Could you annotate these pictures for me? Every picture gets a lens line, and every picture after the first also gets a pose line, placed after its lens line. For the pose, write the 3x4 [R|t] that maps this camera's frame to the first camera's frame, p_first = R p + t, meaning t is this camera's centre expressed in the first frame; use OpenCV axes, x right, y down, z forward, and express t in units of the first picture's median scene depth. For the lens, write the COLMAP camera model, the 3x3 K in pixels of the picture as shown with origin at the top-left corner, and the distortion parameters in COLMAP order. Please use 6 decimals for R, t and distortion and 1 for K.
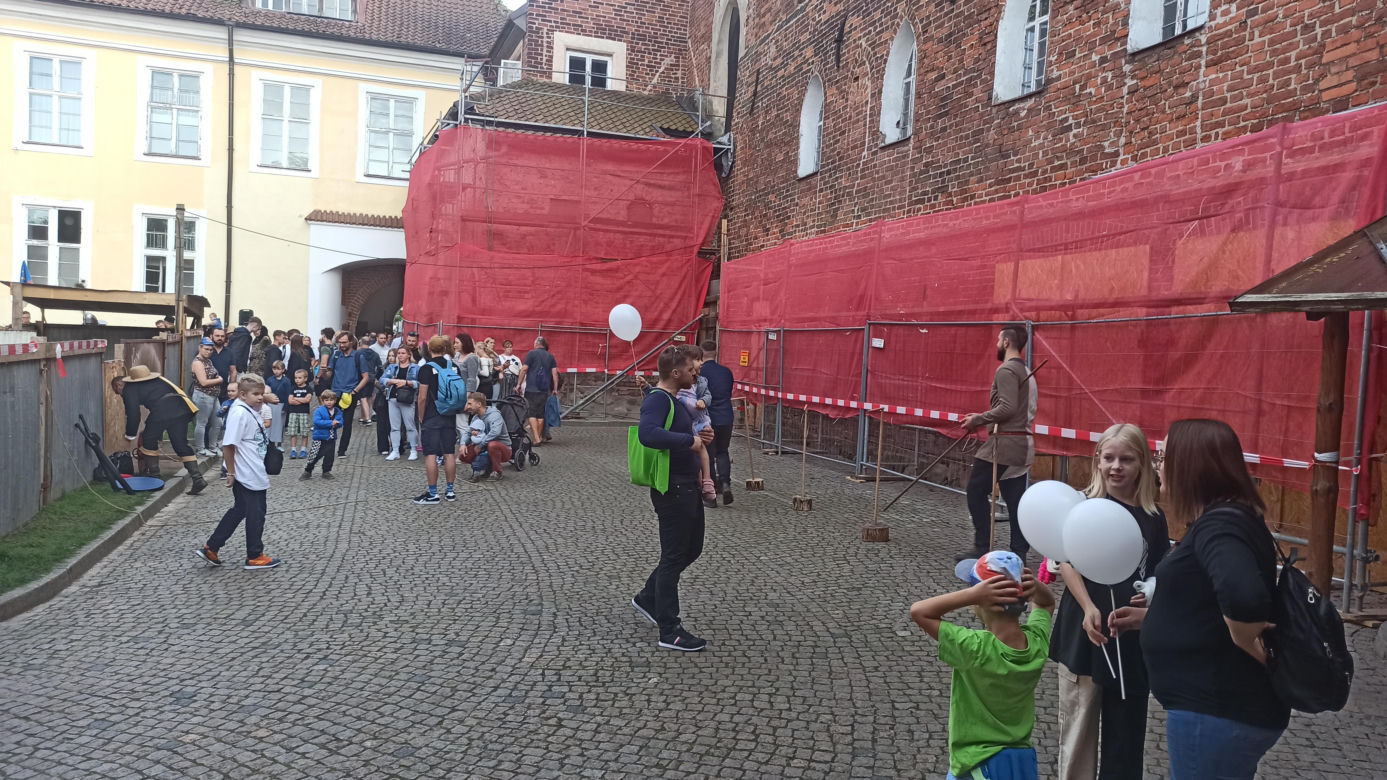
lens RADIAL K [[1021.9, 0, 695.4], [0, 1021.9, 394.2], [0, 0, 1]] dist [0.026939, -0.009028]
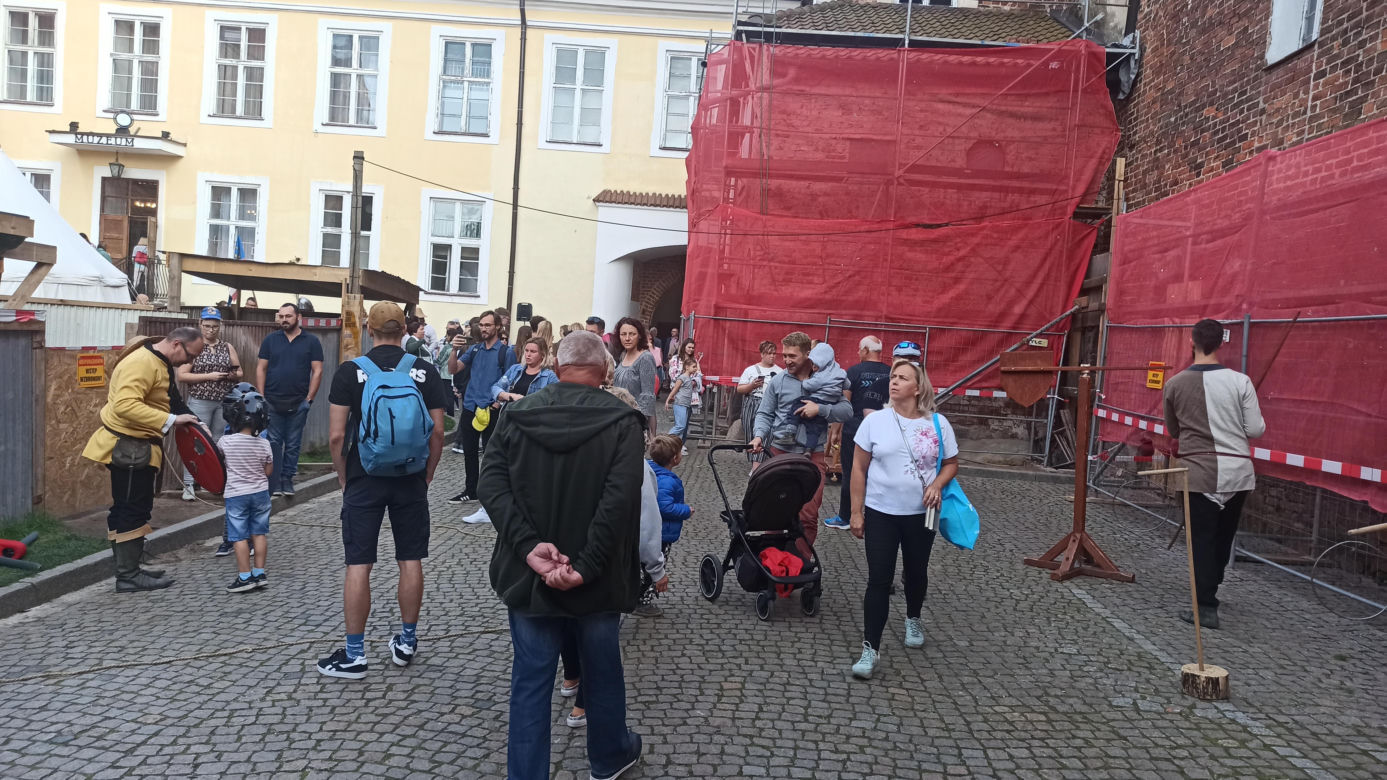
lens RADIAL K [[1021.9, 0, 696.4], [0, 1021.9, 397.6], [0, 0, 1]] dist [0.026939, -0.009028]
pose [[0.940816, 0.040533, -0.336486, 0.001008], [-0.043849, 0.999036, -0.002259, -0.007938], [0.336070, 0.016880, 0.941686, 0.298500]]
